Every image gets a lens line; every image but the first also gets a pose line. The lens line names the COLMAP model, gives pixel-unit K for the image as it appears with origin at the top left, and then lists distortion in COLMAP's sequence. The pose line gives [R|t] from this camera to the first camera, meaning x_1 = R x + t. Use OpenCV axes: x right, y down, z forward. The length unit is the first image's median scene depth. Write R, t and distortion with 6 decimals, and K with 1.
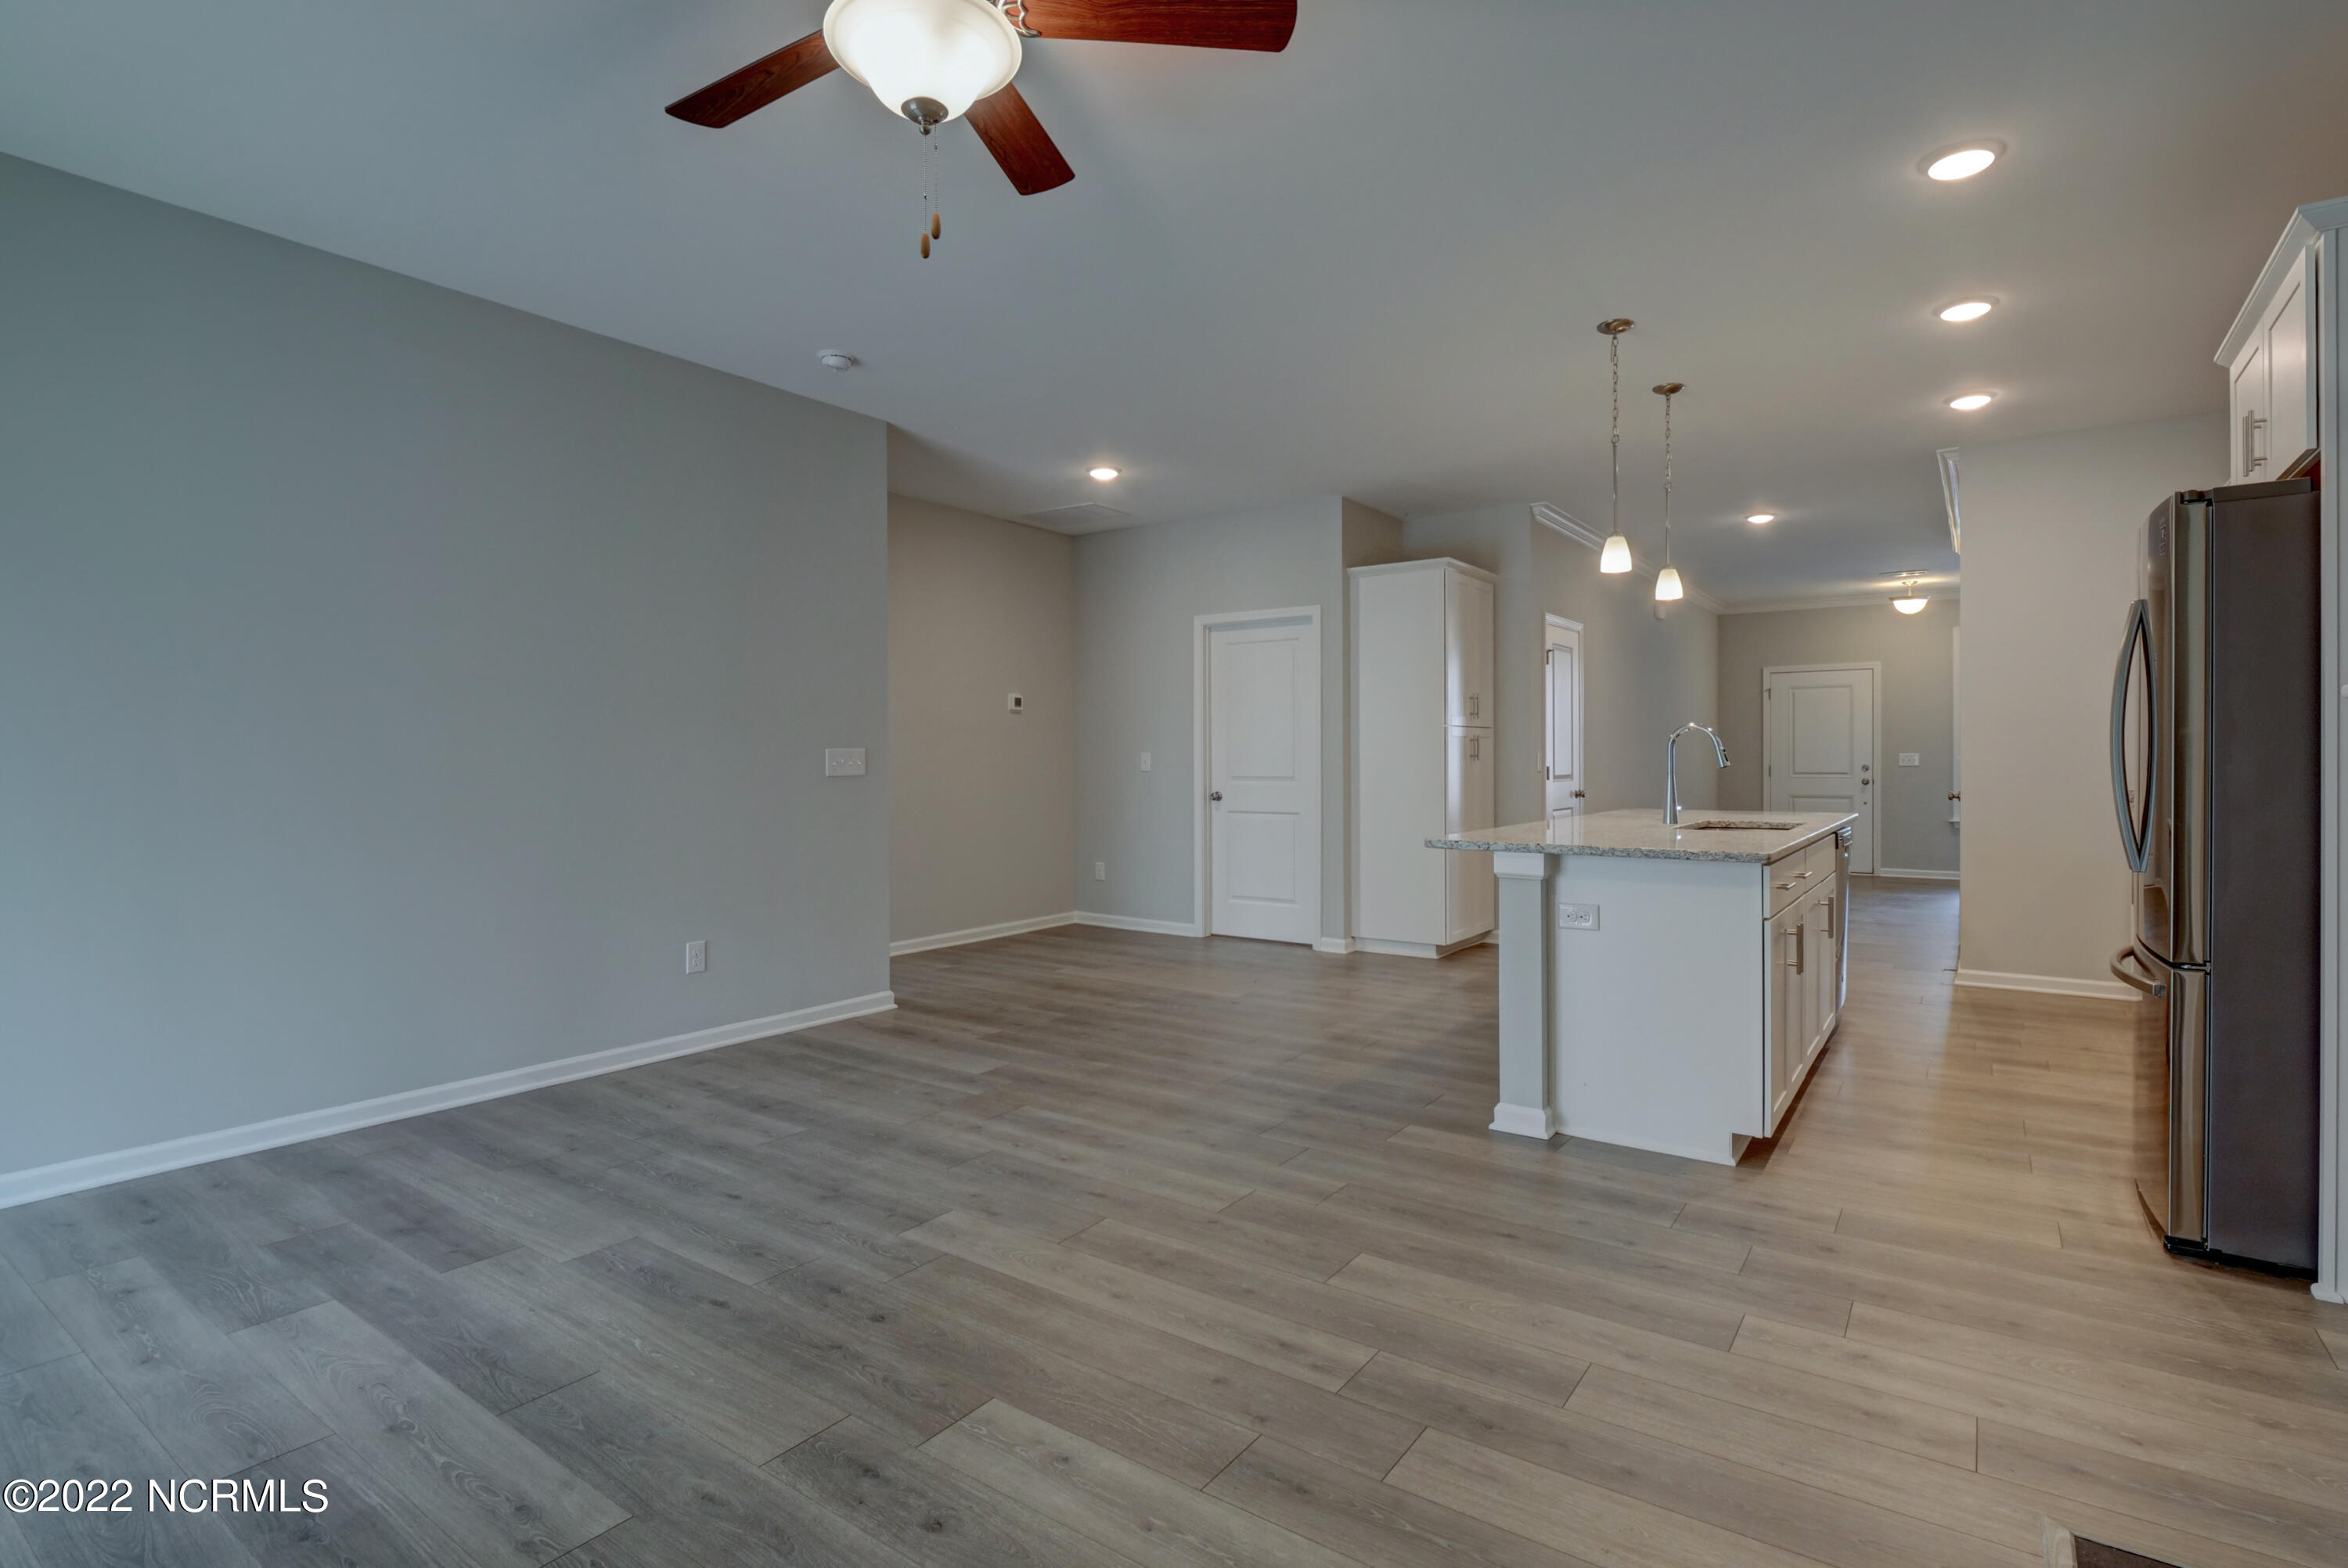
lens RADIAL K [[1137.1, 0, 1159.7], [0, 1137.1, 772.0], [0, 0, 1]] dist [-0.004595, -0.000924]
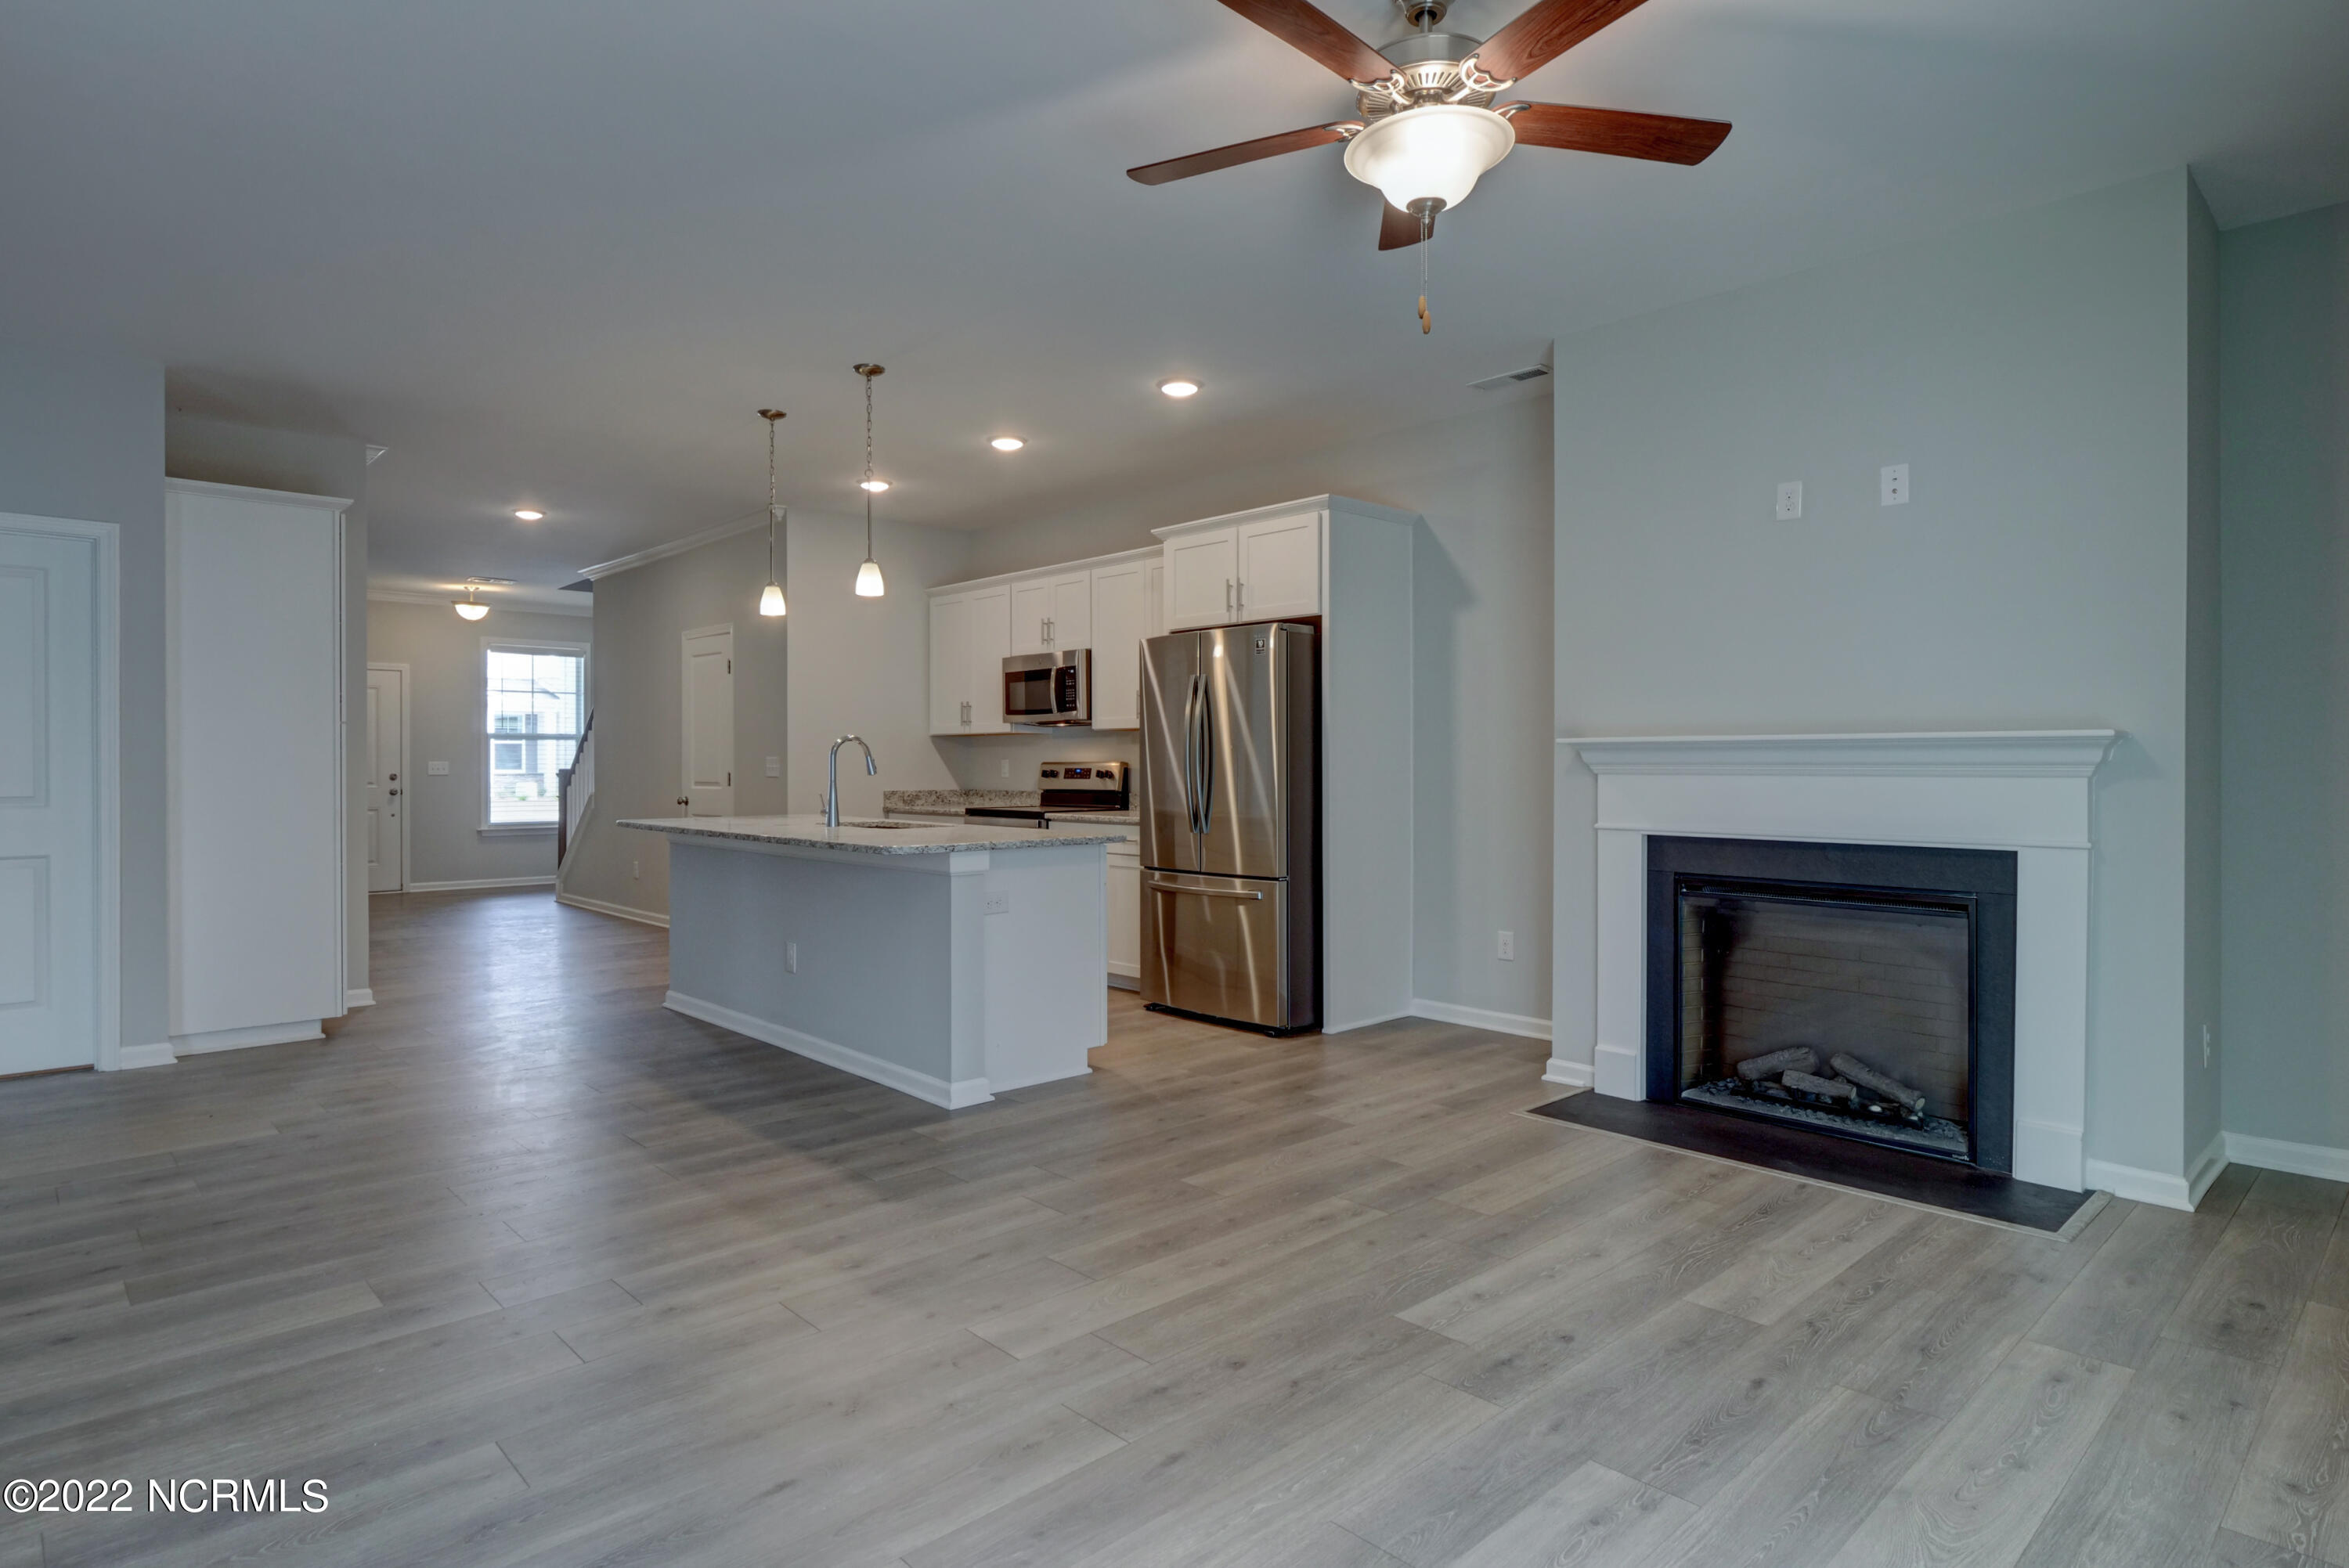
lens RADIAL K [[1256.6, 0, 1174.5], [0, 1256.6, 784.0], [0, 0, 1]] dist [0.008360, -0.000089]
pose [[0.186109, -0.008266, 0.982494, -1.003195], [0.007108, 0.999950, 0.007067, -0.002917], [-0.982503, 0.005669, 0.186159, 0.676221]]
